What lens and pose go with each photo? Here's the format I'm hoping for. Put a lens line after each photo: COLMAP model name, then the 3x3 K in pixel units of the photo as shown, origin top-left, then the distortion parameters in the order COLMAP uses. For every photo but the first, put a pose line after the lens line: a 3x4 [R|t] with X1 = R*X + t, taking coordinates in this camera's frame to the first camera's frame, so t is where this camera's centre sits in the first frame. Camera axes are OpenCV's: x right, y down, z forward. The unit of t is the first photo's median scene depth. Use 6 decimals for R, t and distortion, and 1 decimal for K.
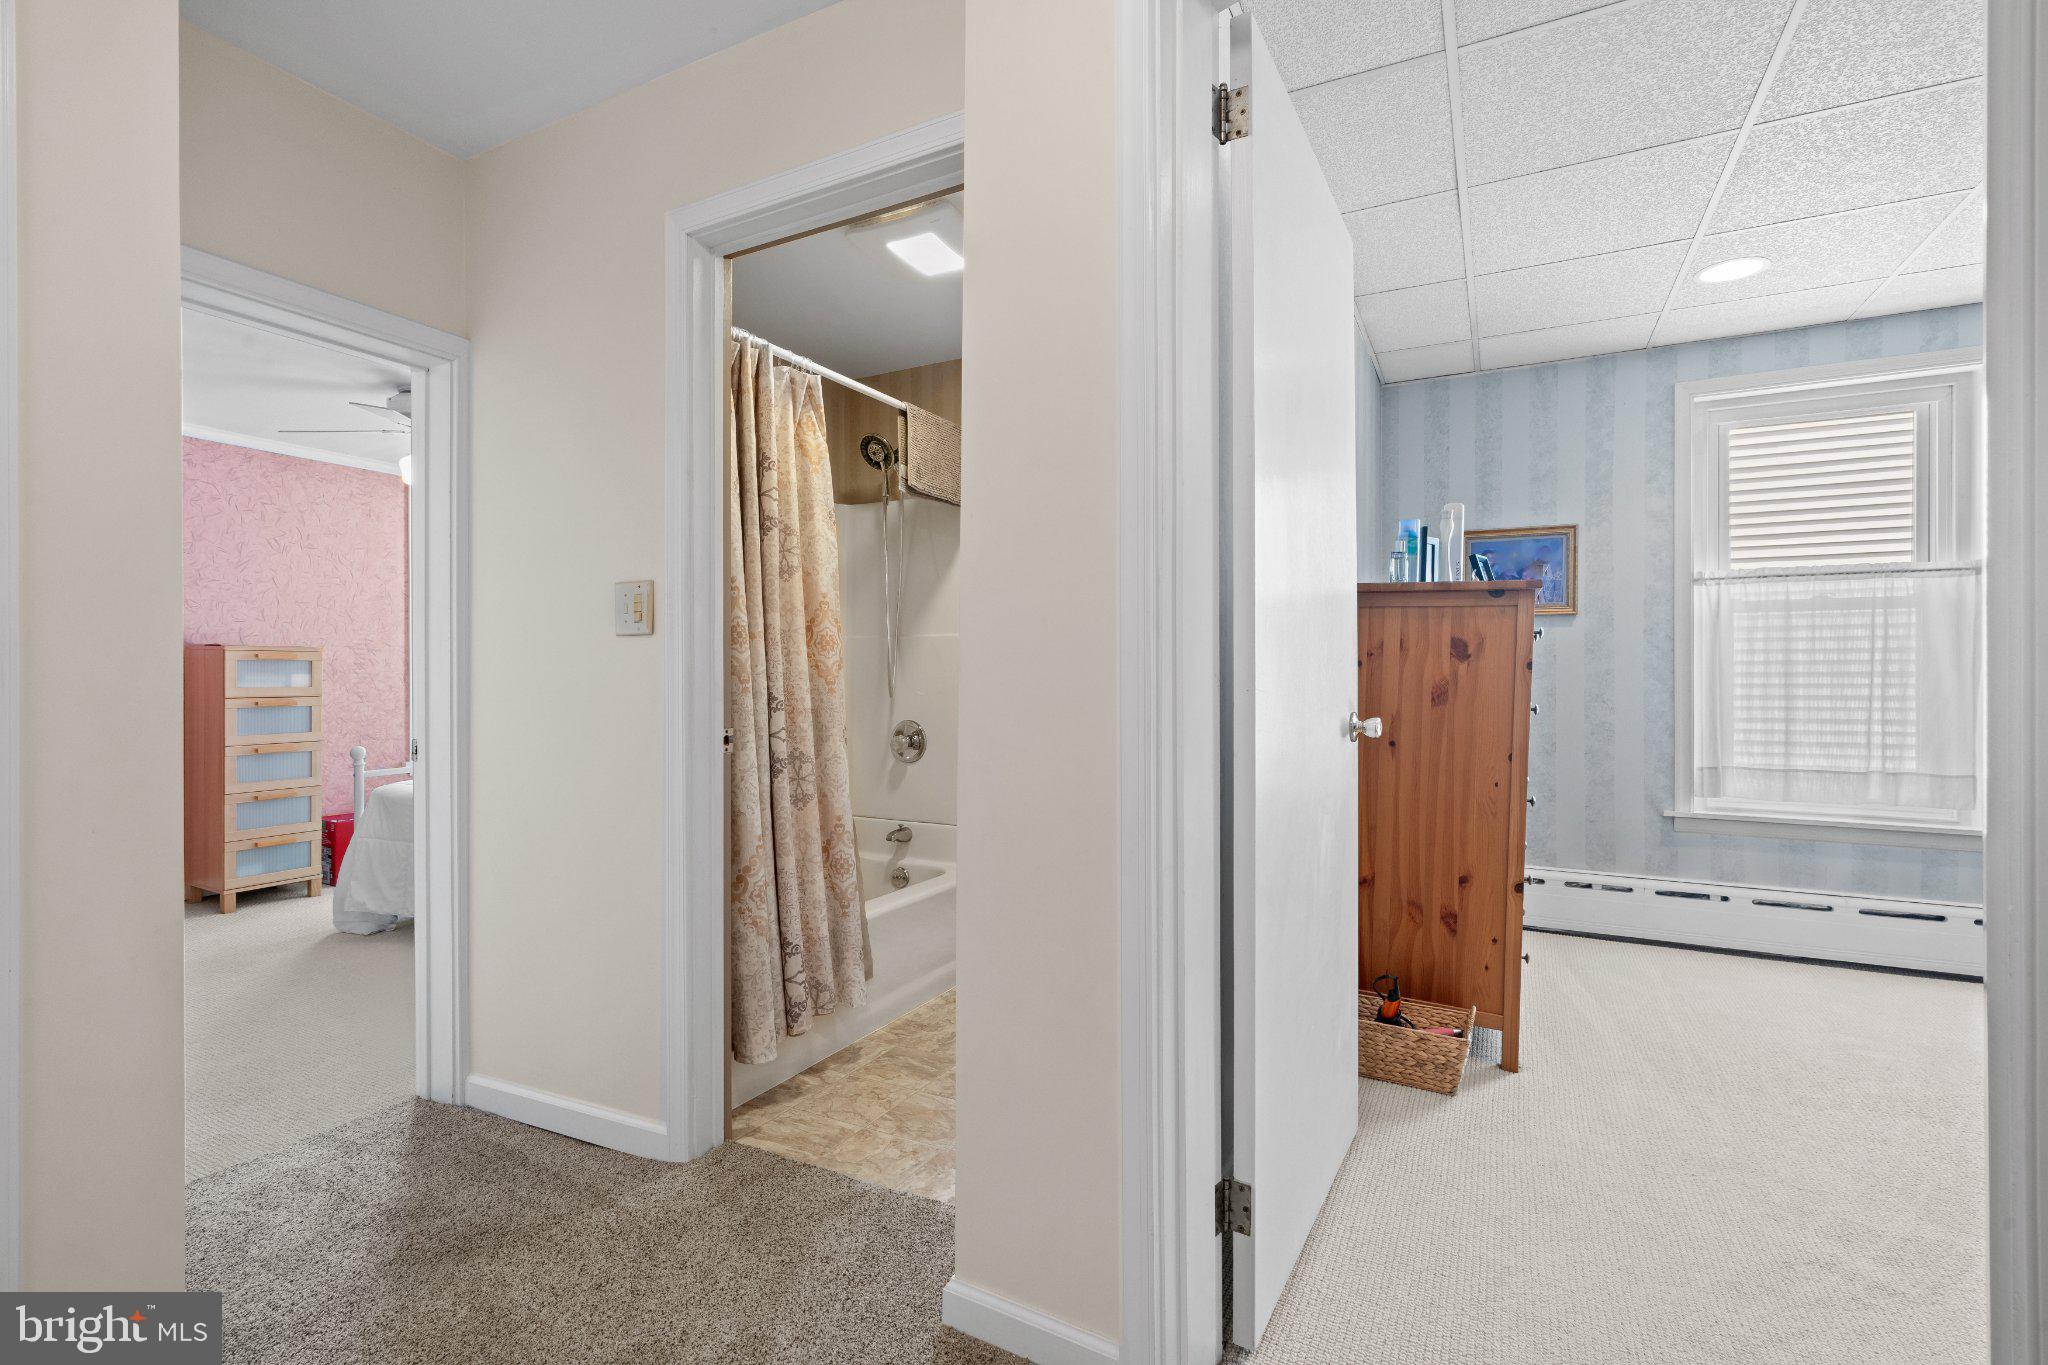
lens RADIAL K [[923.9, 0, 1018.0], [0, 923.9, 678.1], [0, 0, 1]] dist [-0.010600, 0.004206]
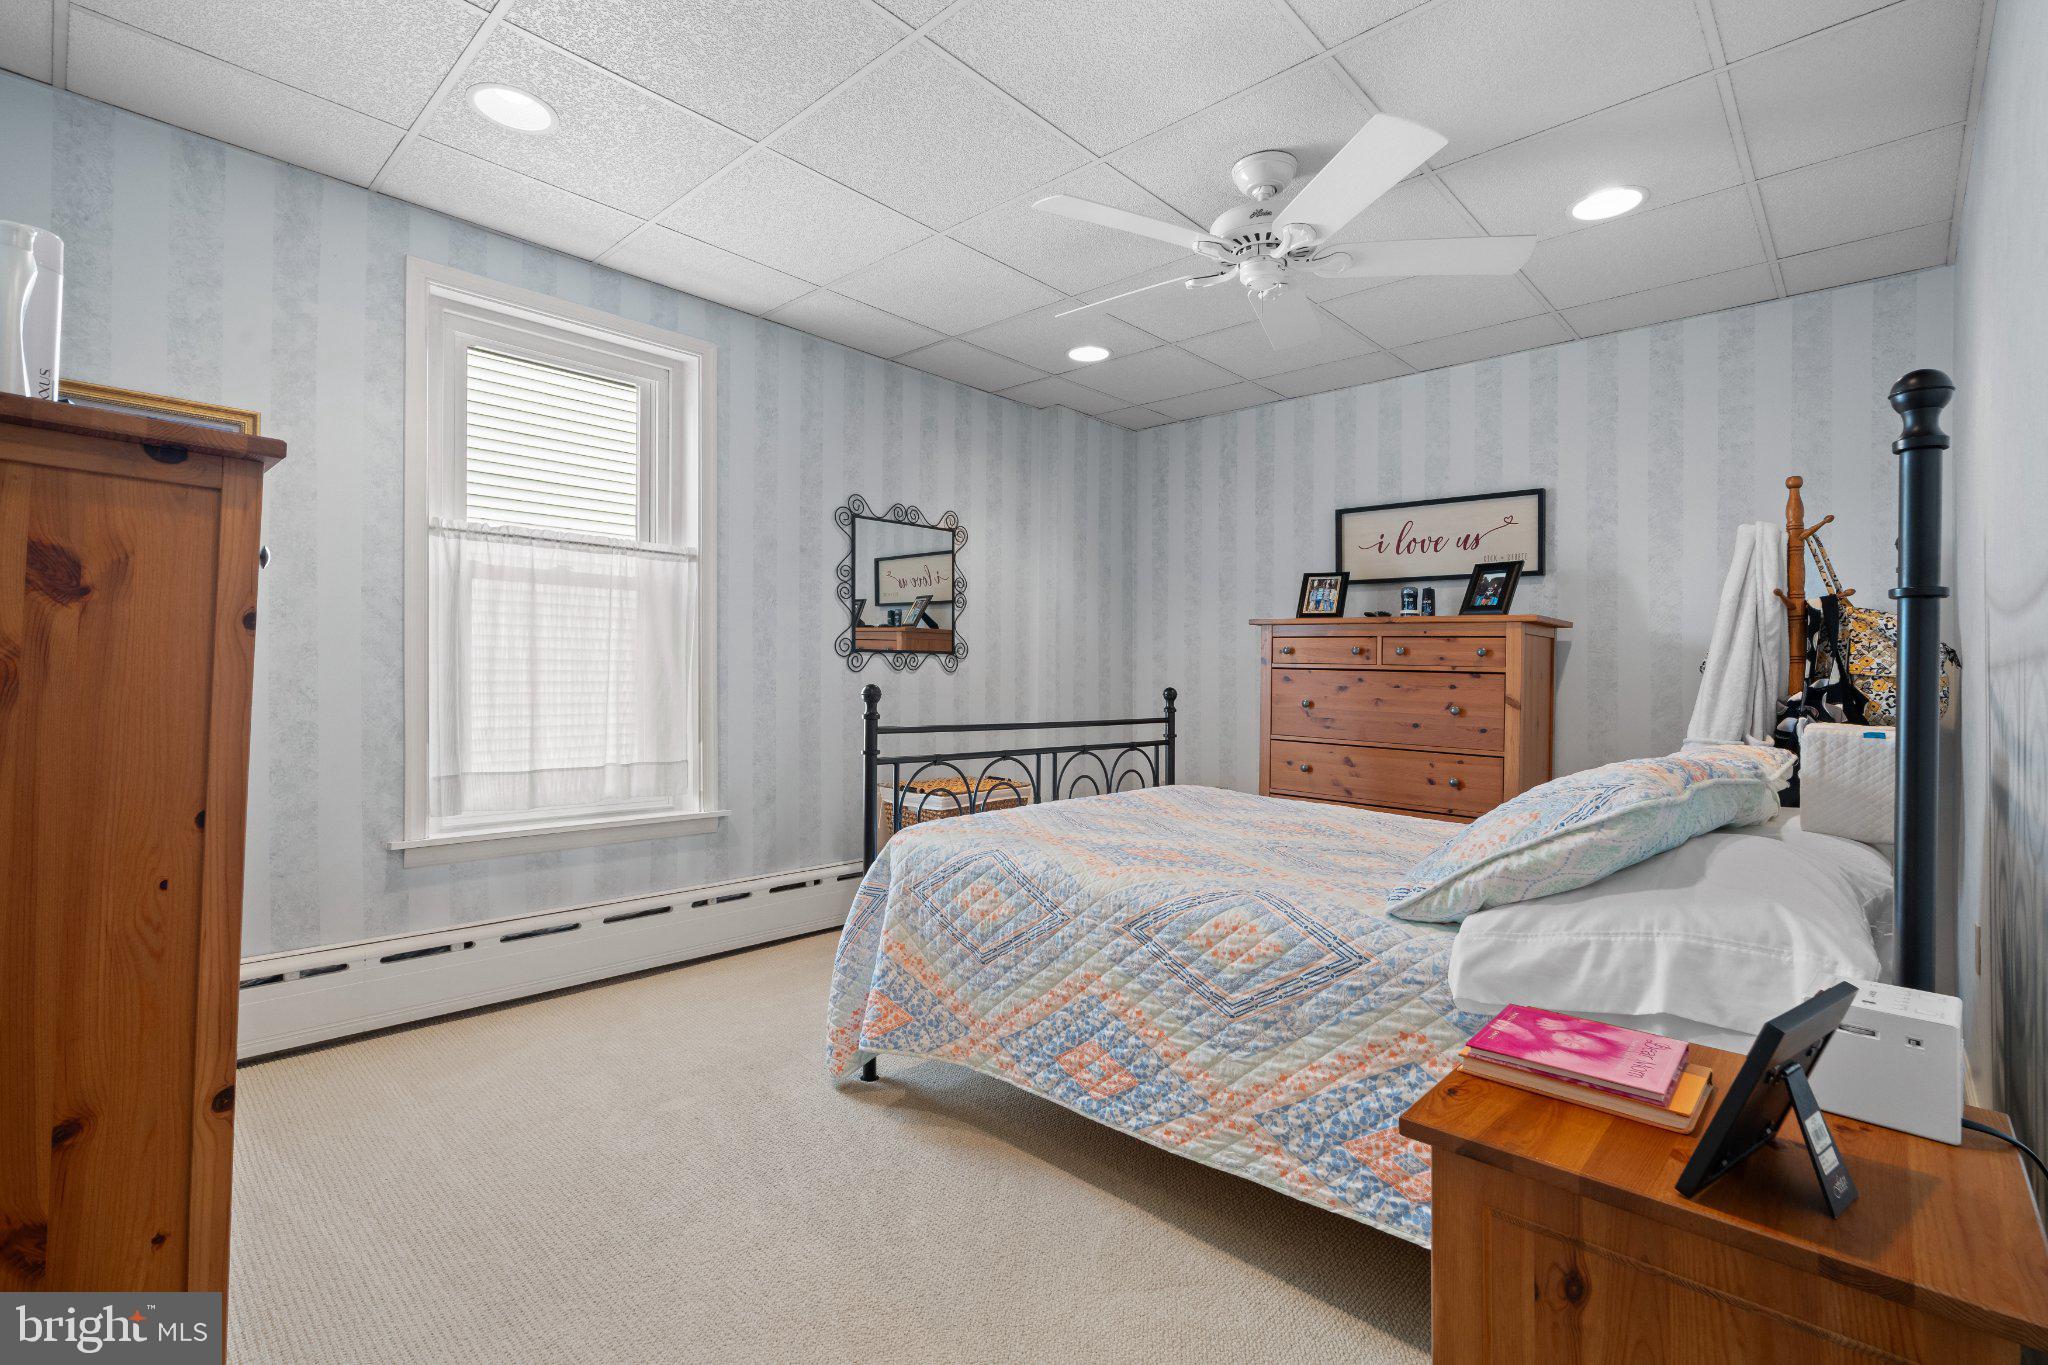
lens RADIAL K [[923.9, 0, 1017.5], [0, 923.9, 681.5], [0, 0, 1]] dist [-0.010600, 0.004206]
pose [[0.265902, -0.003480, 0.963994, 0.141254], [-0.014742, 0.999862, 0.007676, 0.005784], [-0.963887, -0.016252, 0.265814, 0.339683]]
